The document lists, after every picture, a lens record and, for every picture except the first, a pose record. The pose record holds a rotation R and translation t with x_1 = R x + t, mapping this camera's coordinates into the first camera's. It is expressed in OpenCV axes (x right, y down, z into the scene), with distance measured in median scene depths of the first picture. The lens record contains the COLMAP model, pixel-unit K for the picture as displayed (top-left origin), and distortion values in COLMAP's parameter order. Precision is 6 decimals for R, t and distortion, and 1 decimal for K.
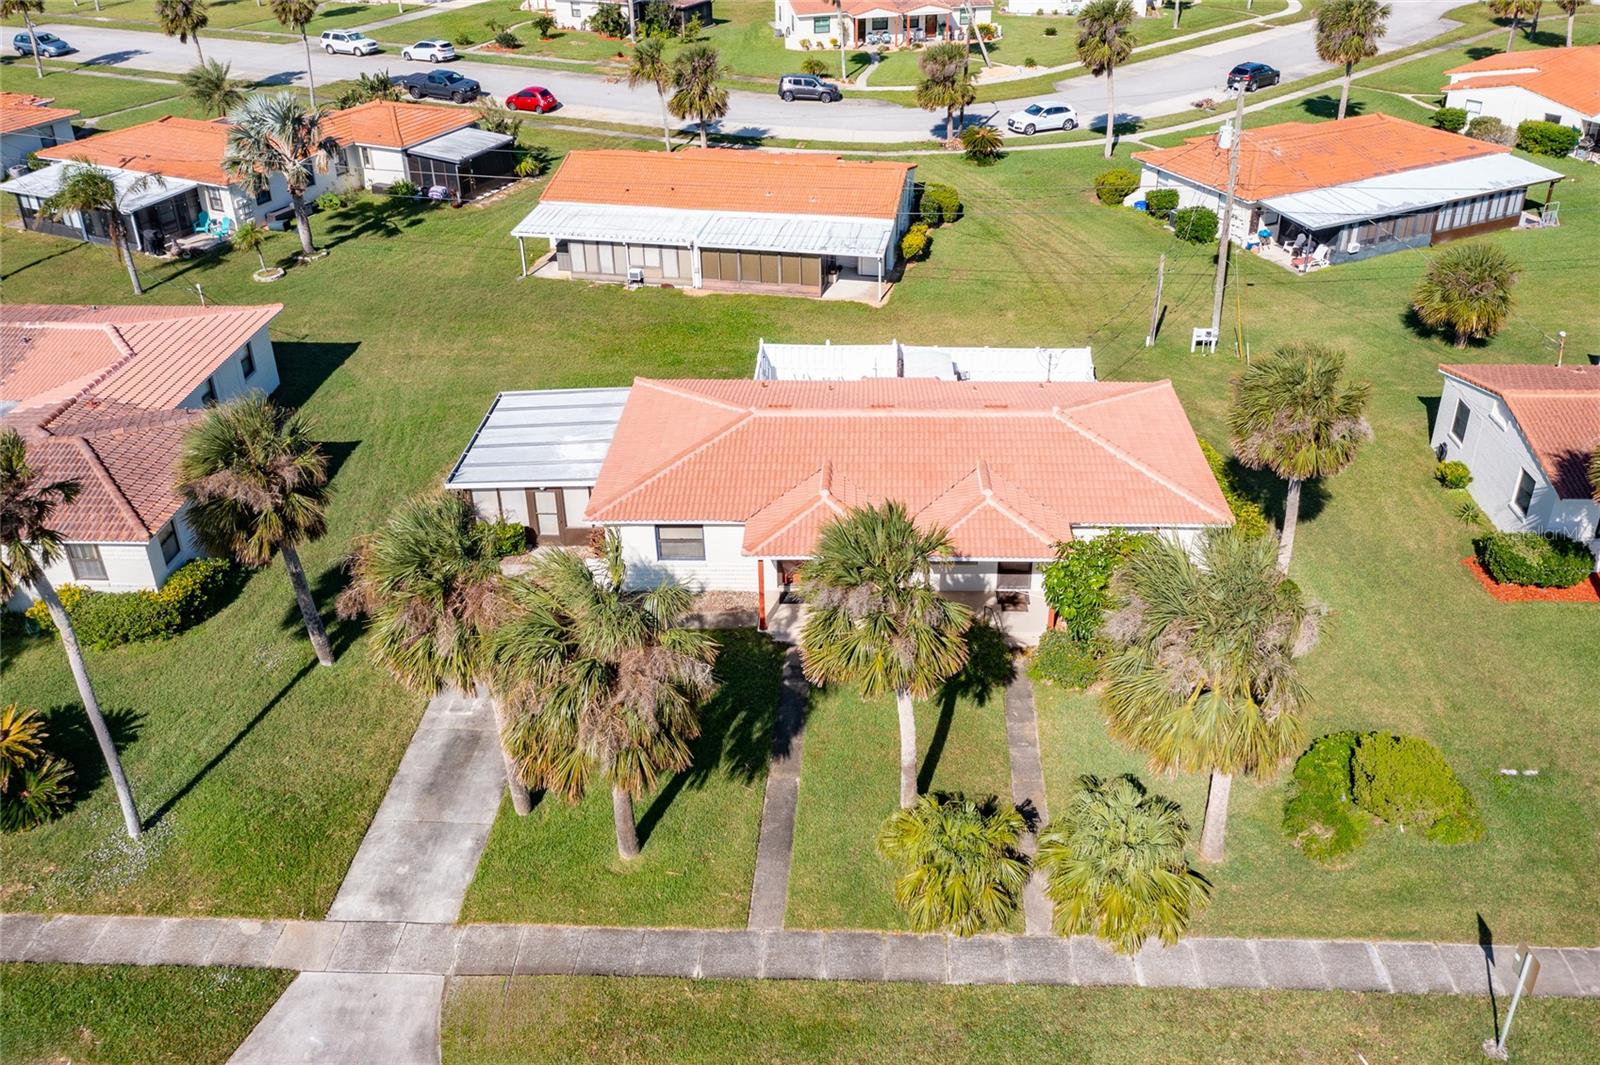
lens RADIAL K [[1290.6, 0, 820.1], [0, 1290.6, 405.0], [0, 0, 1]] dist [-0.001150, 0.012929]
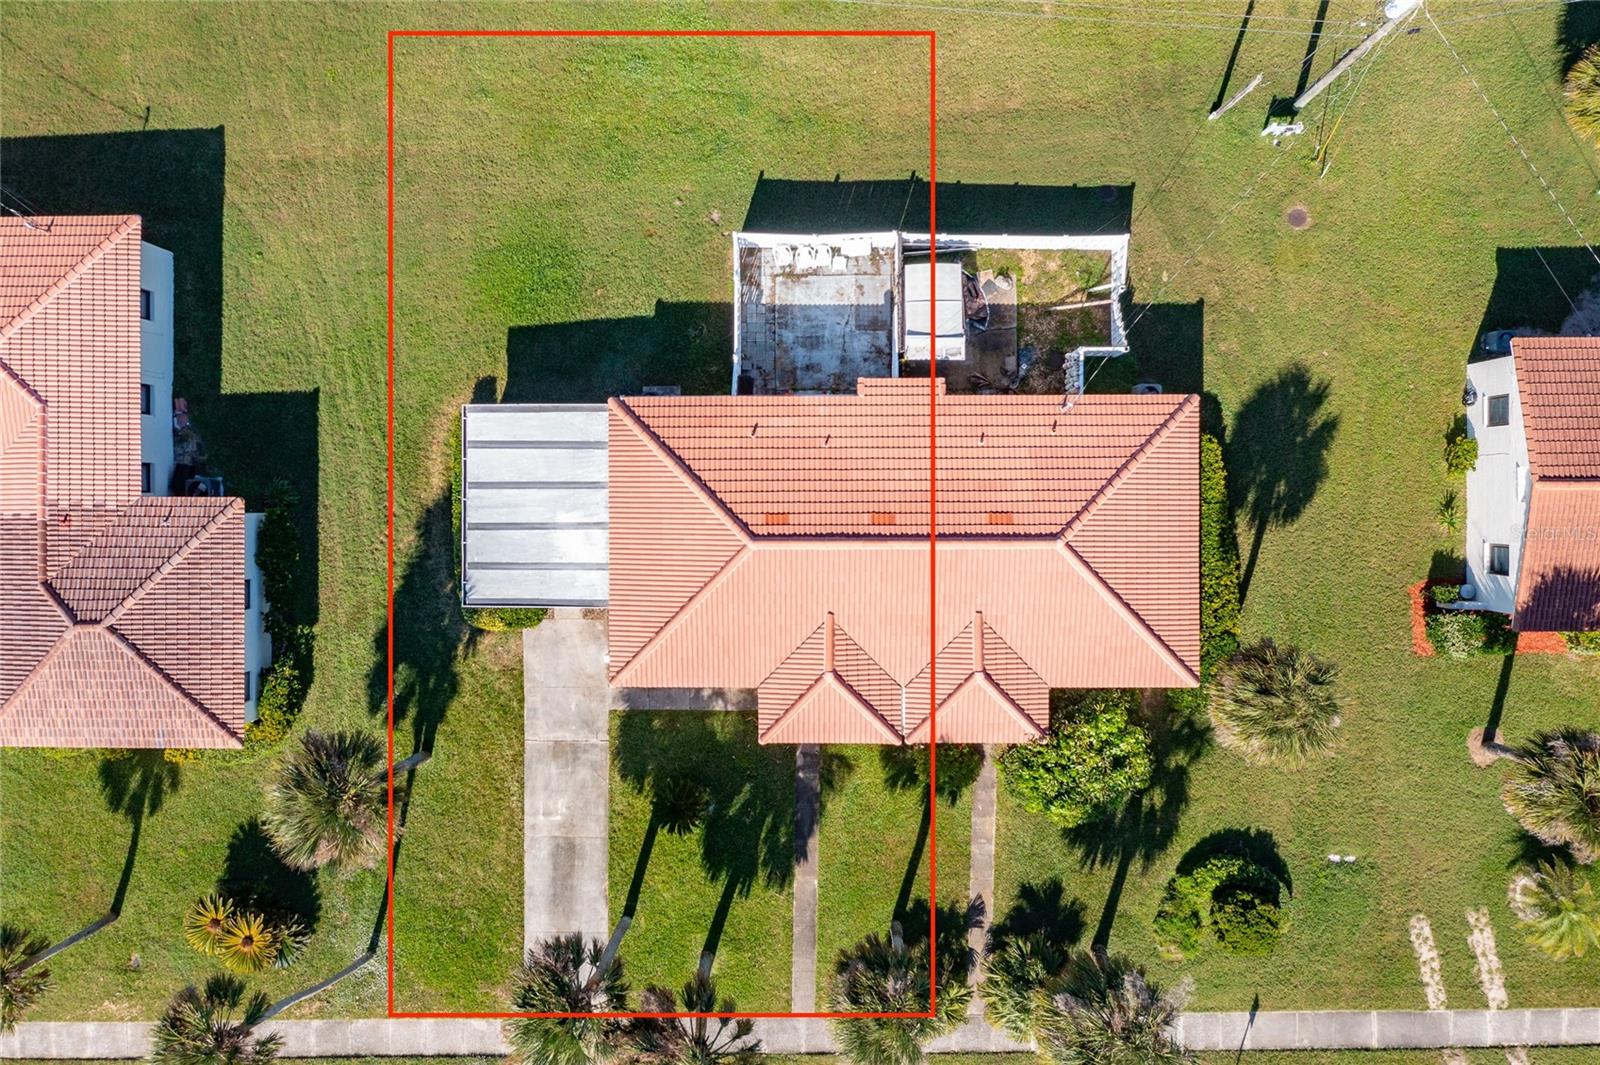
lens RADIAL K [[1281.8, 0, 793.7], [0, 1281.8, 531.5], [0, 0, 1]] dist [-0.019856, 0.050132]
pose [[0.999083, -0.041823, -0.009143, -0.006485], [0.026583, 0.438654, 0.898263, -0.569676], [-0.033557, -0.897682, 0.439363, 0.376180]]
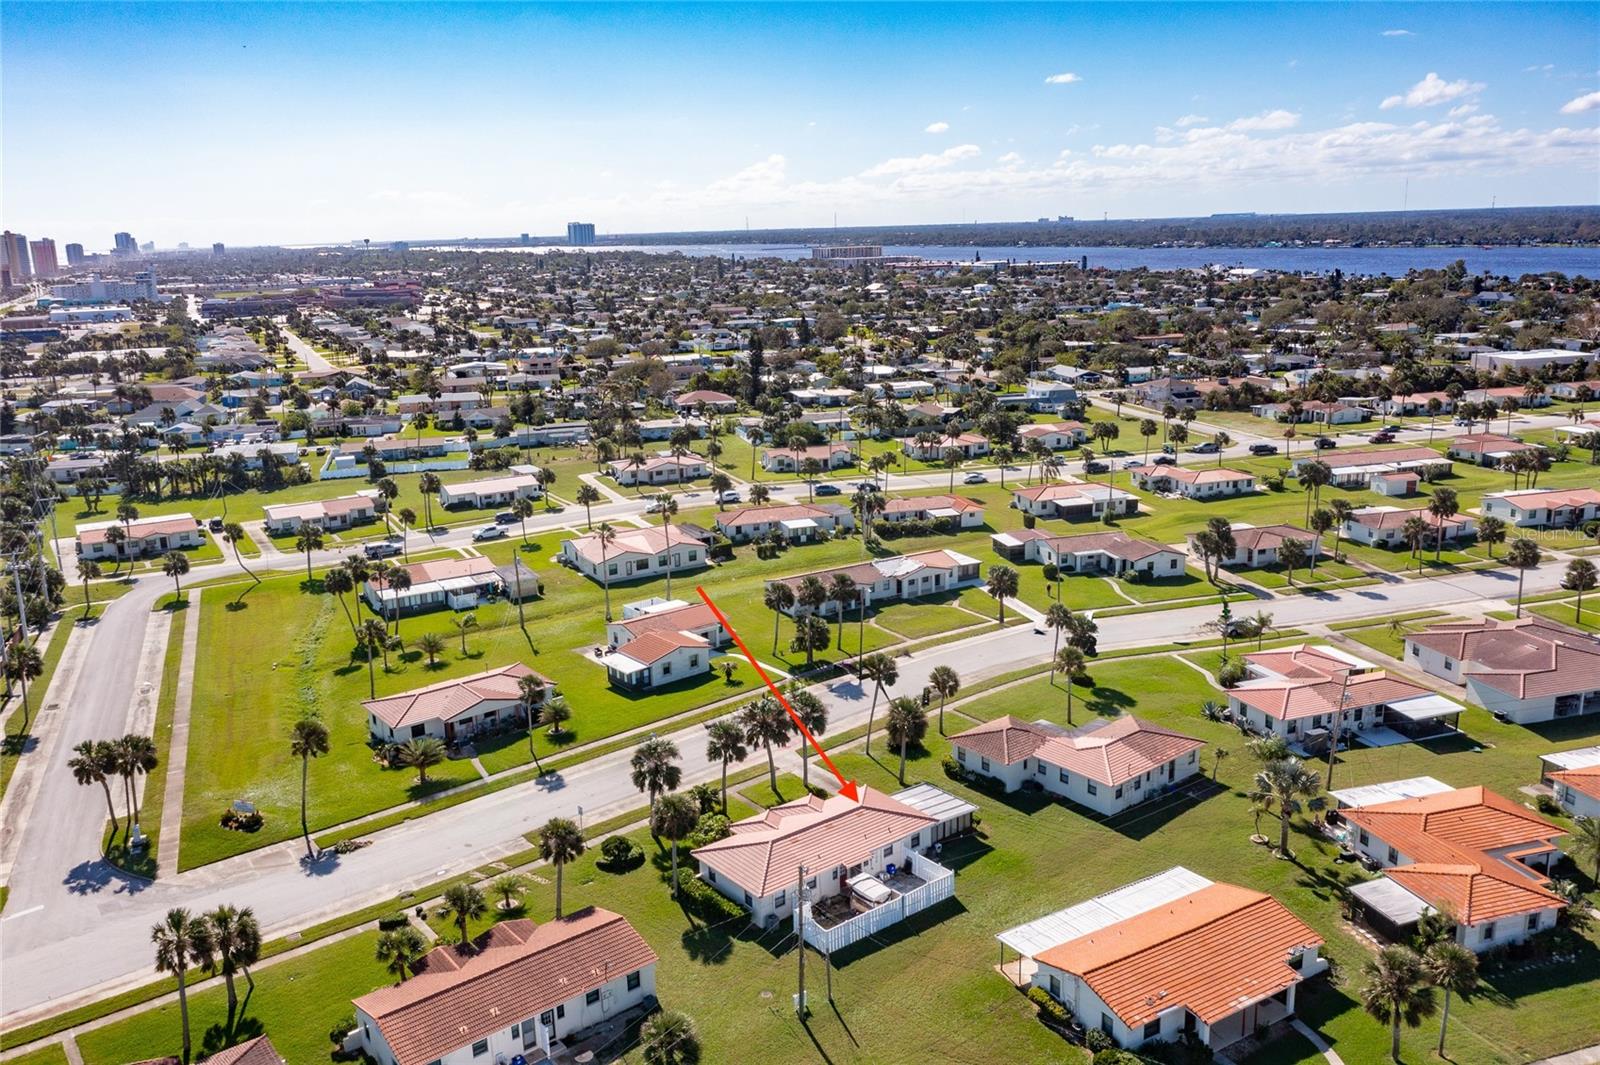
lens RADIAL K [[1253.5, 0, 793.2], [0, 1253.5, 532.1], [0, 0, 1]] dist [-0.026846, 0.063111]
pose [[-0.758756, 0.187014, -0.623951, 1.004043], [-0.257910, 0.793359, 0.551420, -1.179355], [0.598140, 0.579317, -0.553733, 1.309049]]
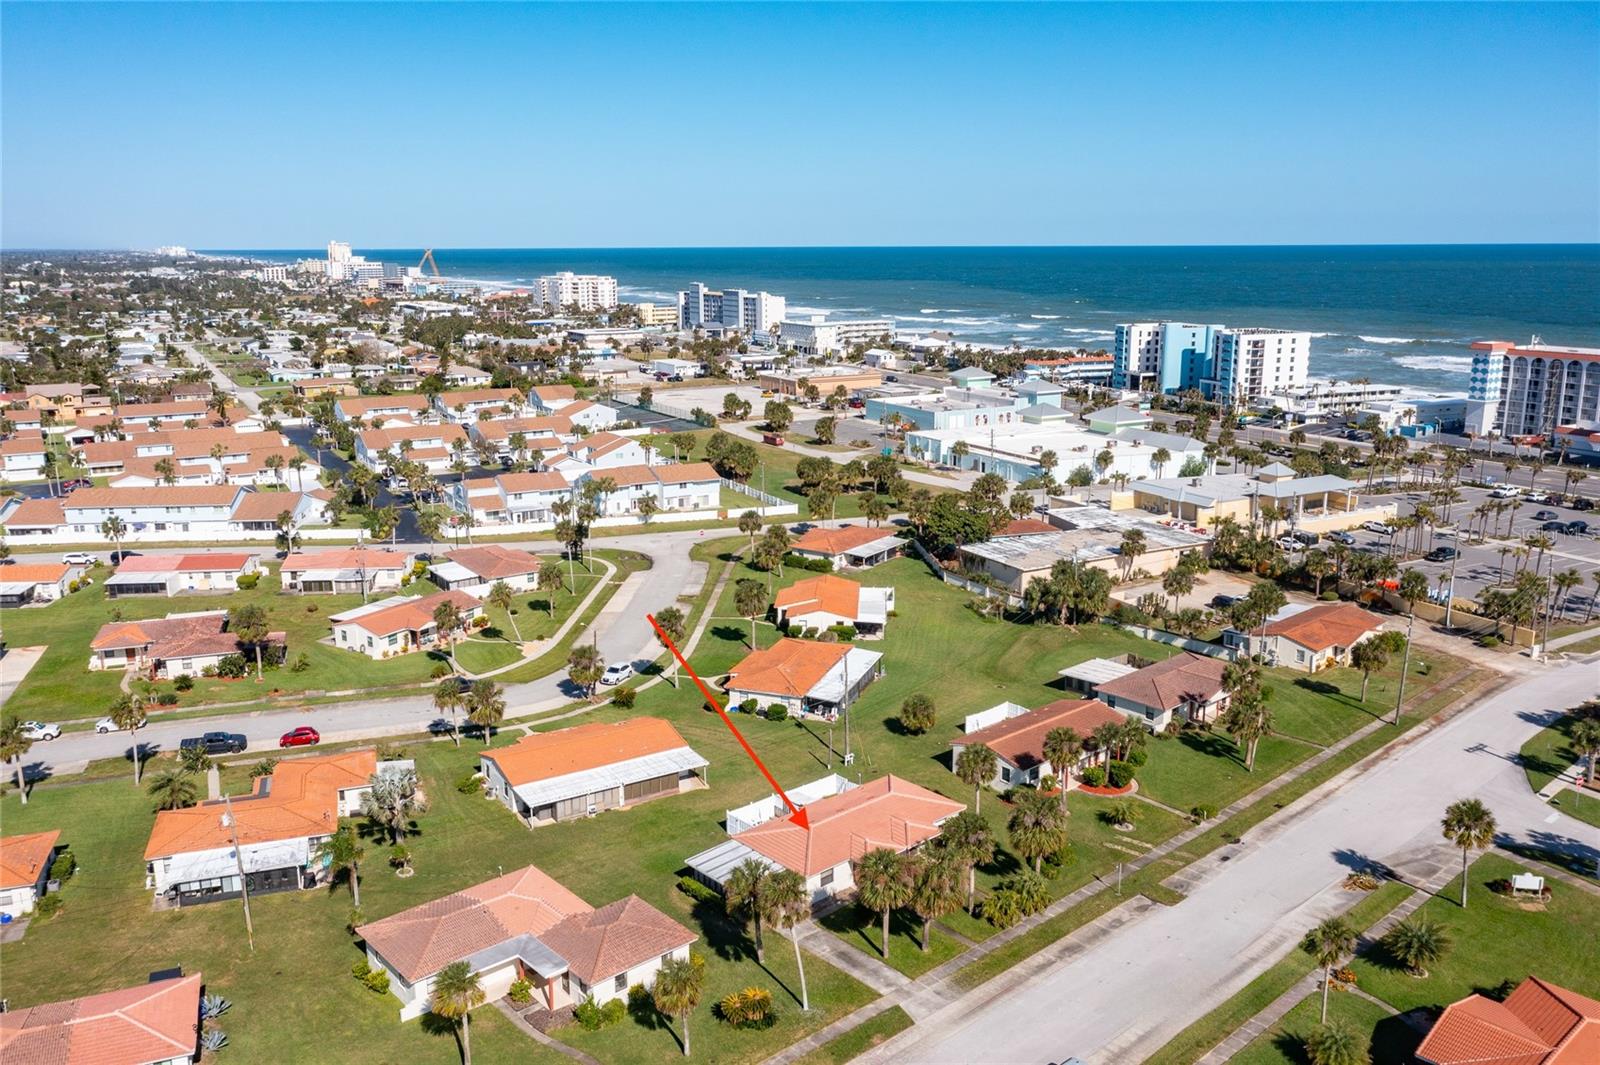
lens RADIAL K [[1281.8, 0, 793.7], [0, 1281.8, 531.5], [0, 0, 1]] dist [-0.019856, 0.050132]
pose [[0.723089, -0.143677, 0.675647, -1.119520], [0.305821, 0.943631, -0.126630, -0.153775], [-0.619367, 0.298192, 0.726268, -0.658441]]
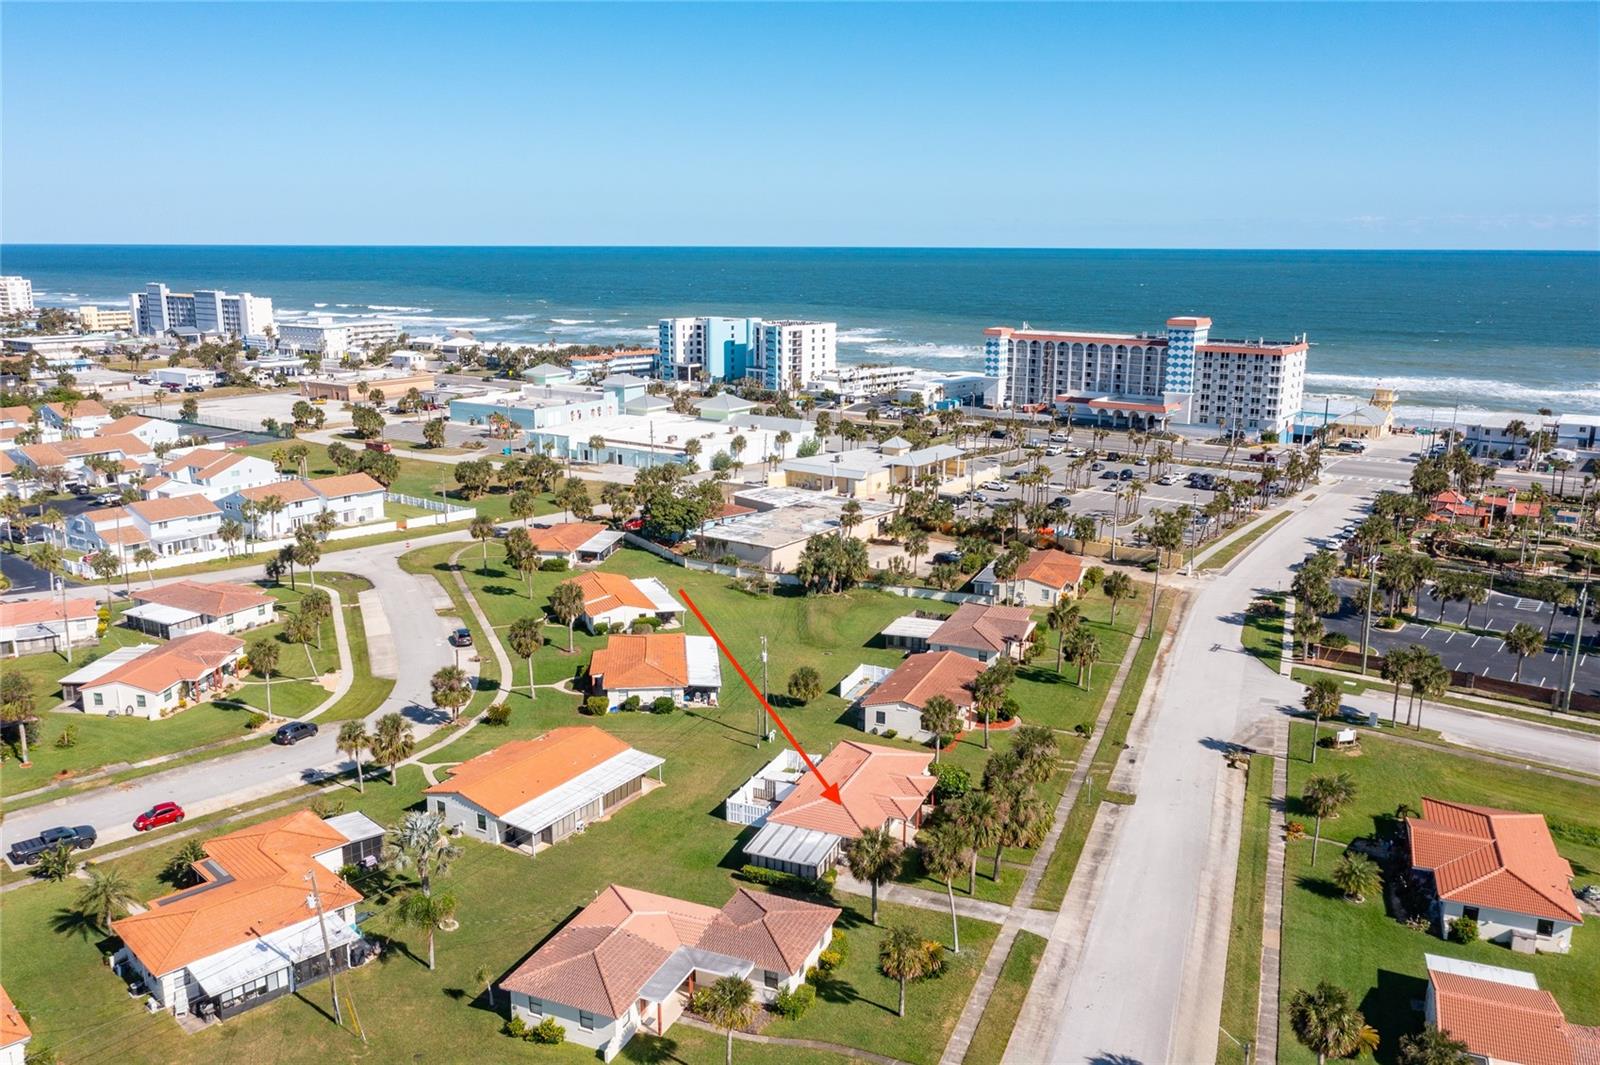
lens RADIAL K [[1253.5, 0, 793.2], [0, 1253.5, 532.1], [0, 0, 1]] dist [-0.026846, 0.063111]
pose [[0.348442, -0.198242, 0.916127, -1.548424], [0.412449, 0.910099, 0.040066, -0.416577], [-0.841709, 0.363895, 0.398882, -0.109323]]
